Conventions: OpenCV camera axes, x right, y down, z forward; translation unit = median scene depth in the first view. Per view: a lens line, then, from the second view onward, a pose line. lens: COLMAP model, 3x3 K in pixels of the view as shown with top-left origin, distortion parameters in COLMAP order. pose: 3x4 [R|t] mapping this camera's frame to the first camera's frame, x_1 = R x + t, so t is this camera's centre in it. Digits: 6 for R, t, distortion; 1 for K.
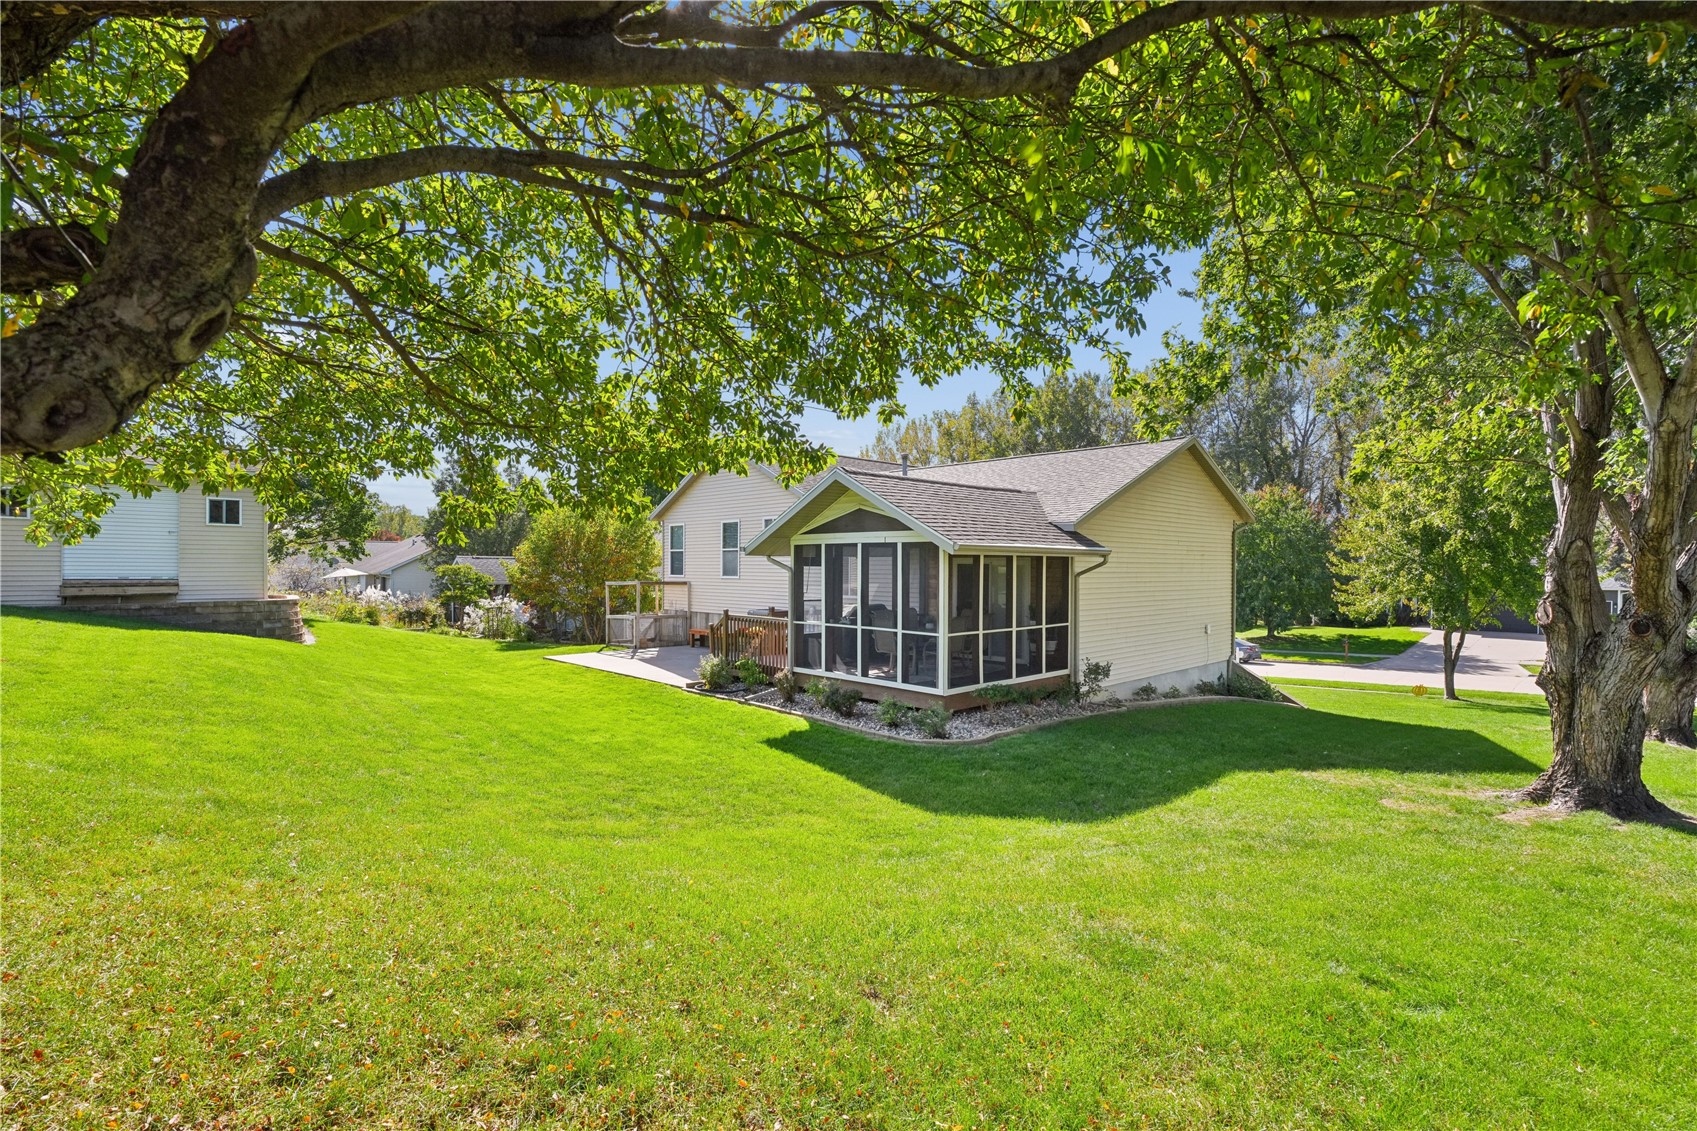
lens RADIAL K [[775.8, 0, 847.1], [0, 775.8, 566.0], [0, 0, 1]] dist [-0.003748, 0.002236]
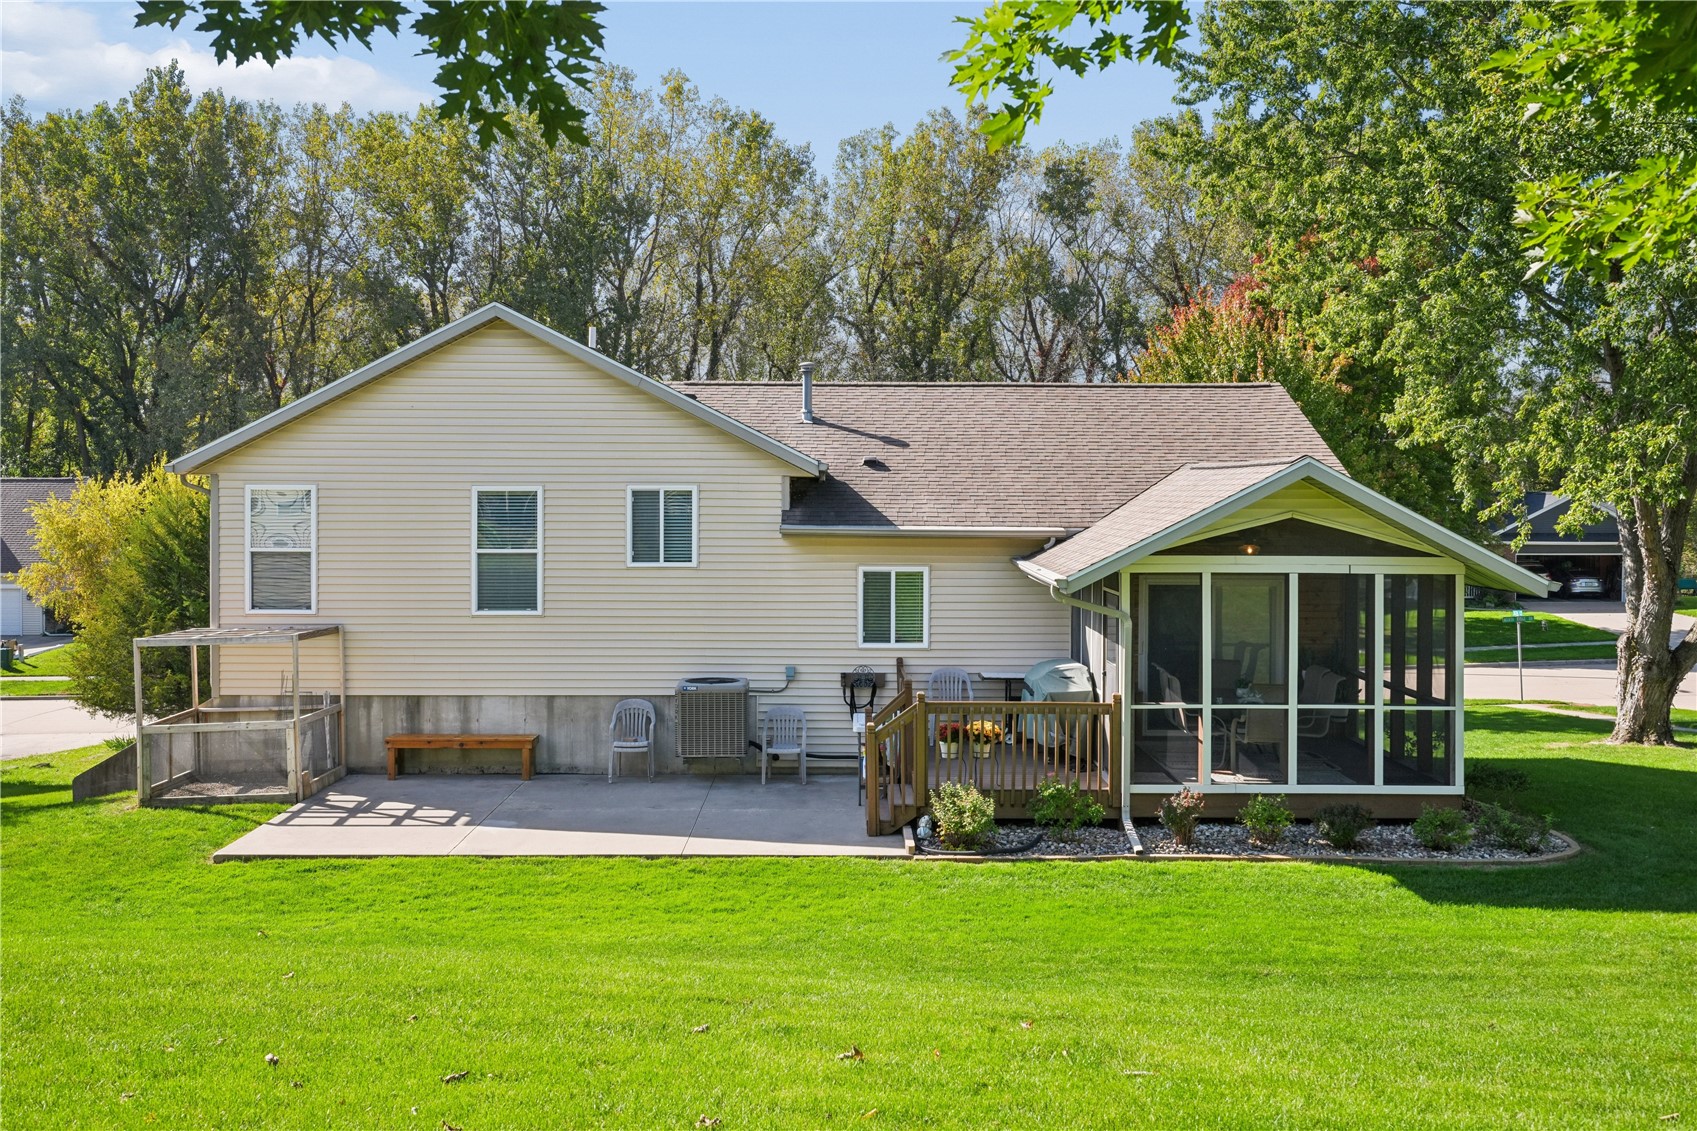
lens RADIAL K [[1663.6, 0, 839.3], [0, 1663.6, 520.1], [0, 0, 1]] dist [0.015930, 0.000000]
pose [[0.669932, 0.005899, 0.742399, -1.192057], [-0.007489, 0.999971, -0.001188, -0.065385], [-0.742385, -0.004764, 0.669957, 0.337067]]
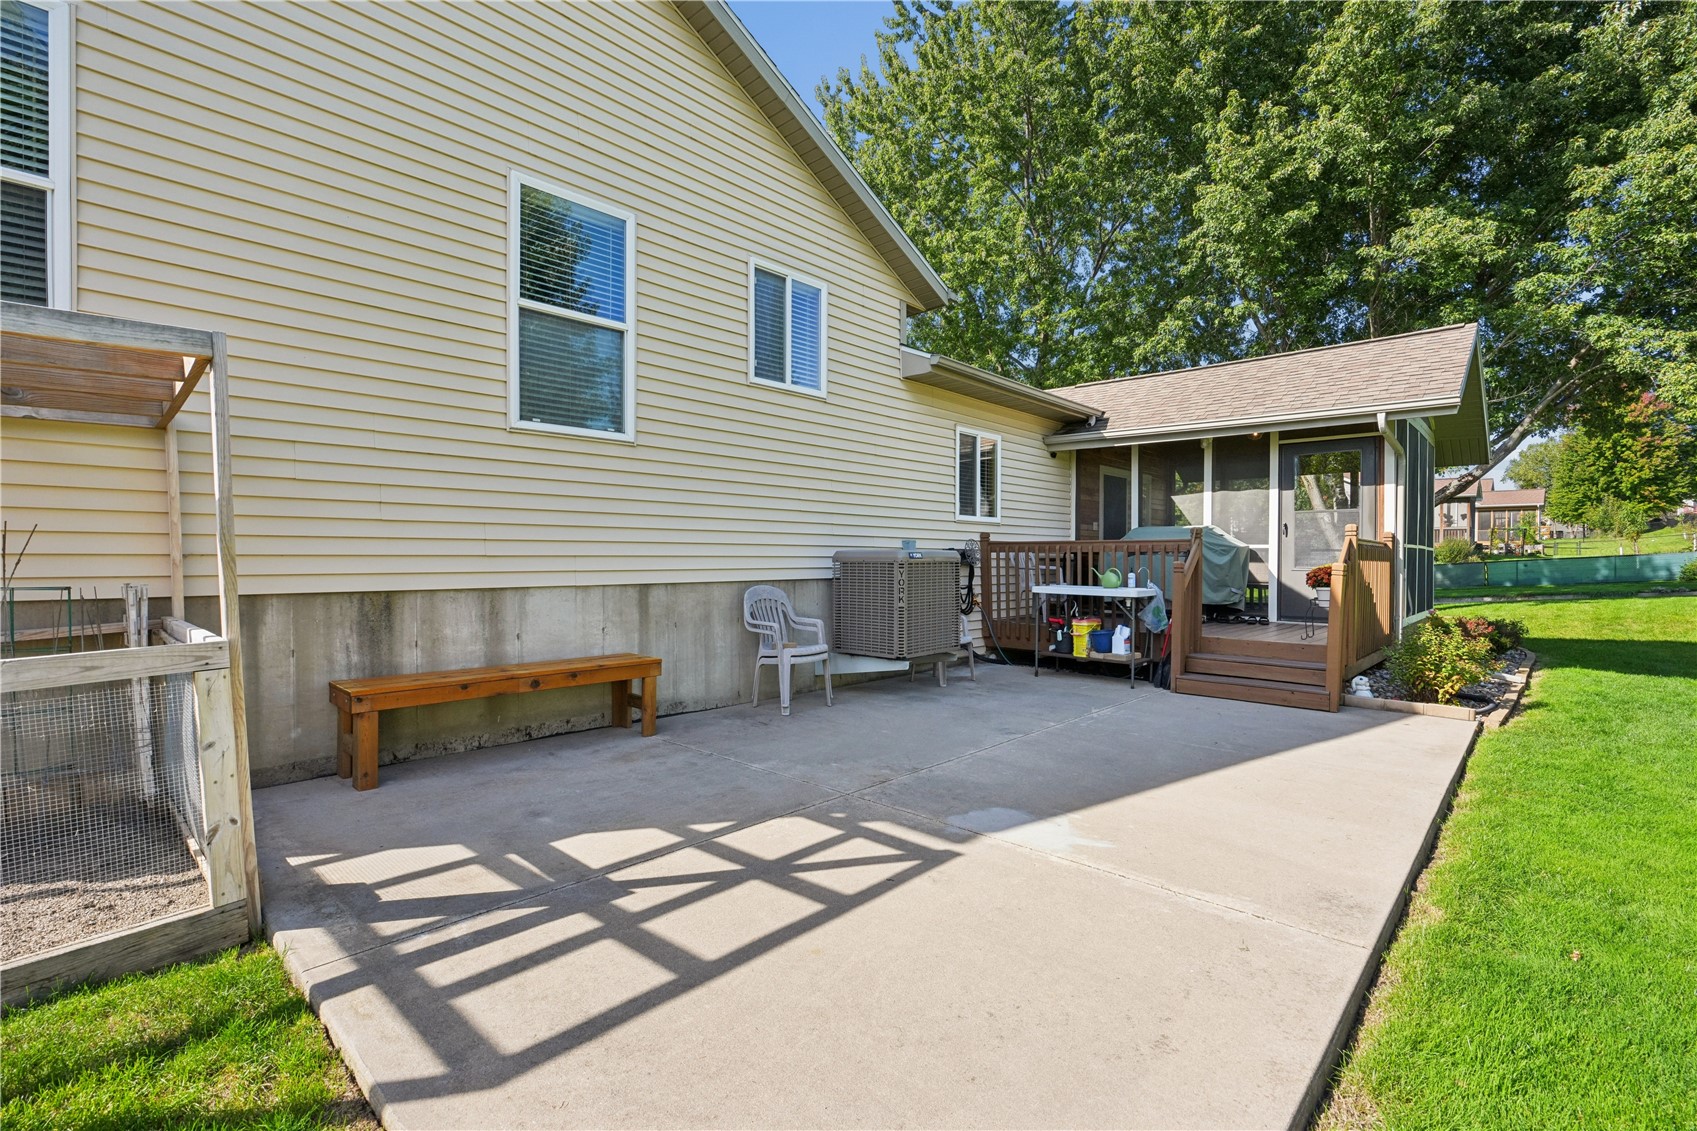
lens RADIAL K [[775.8, 0, 845.1], [0, 775.8, 565.5], [0, 0, 1]] dist [-0.003748, 0.002236]
pose [[-0.112360, 0.002213, 0.993665, -0.648134], [0.000272, 0.999998, -0.002197, 0.088708], [-0.993668, 0.000024, -0.112360, 1.511197]]
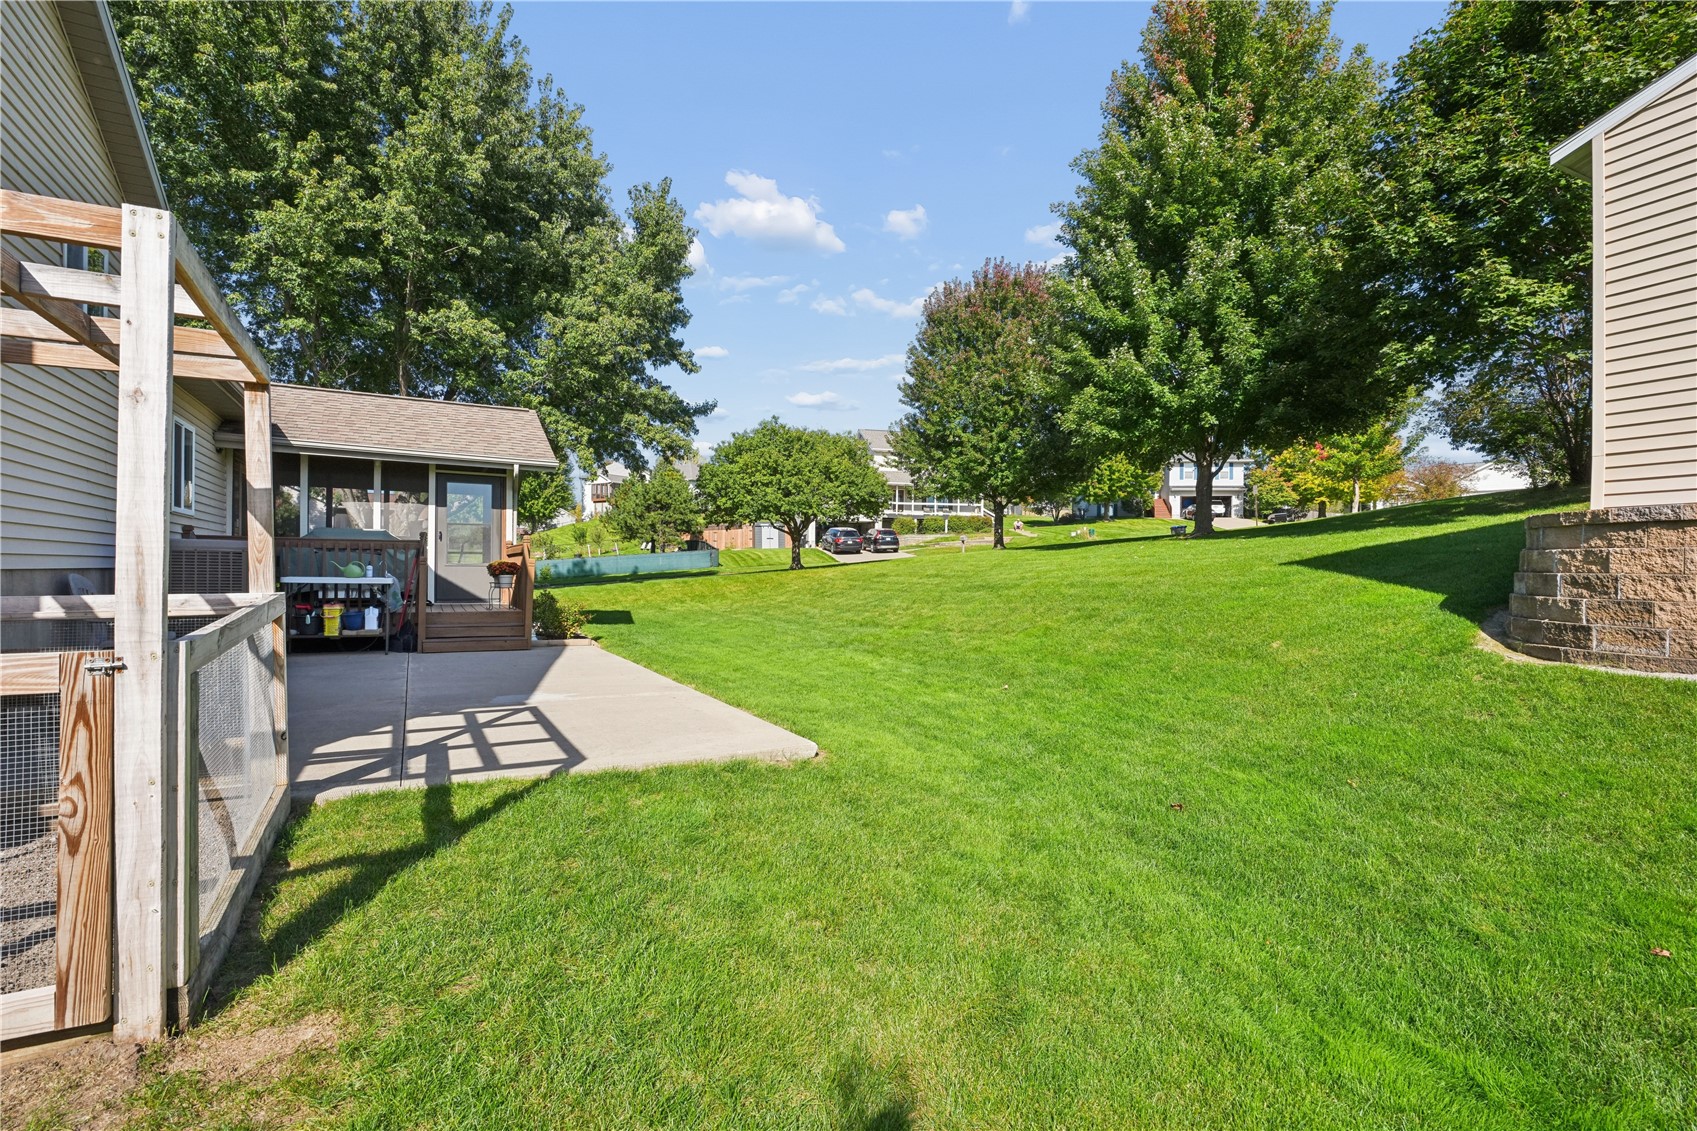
lens RADIAL K [[775.8, 0, 850.9], [0, 775.8, 569.3], [0, 0, 1]] dist [-0.003748, 0.002236]
pose [[-0.978679, -0.001488, 0.205392, -0.686451], [-0.002274, 0.999991, -0.003593, 0.097201], [-0.205385, -0.003984, -0.978673, 1.833355]]
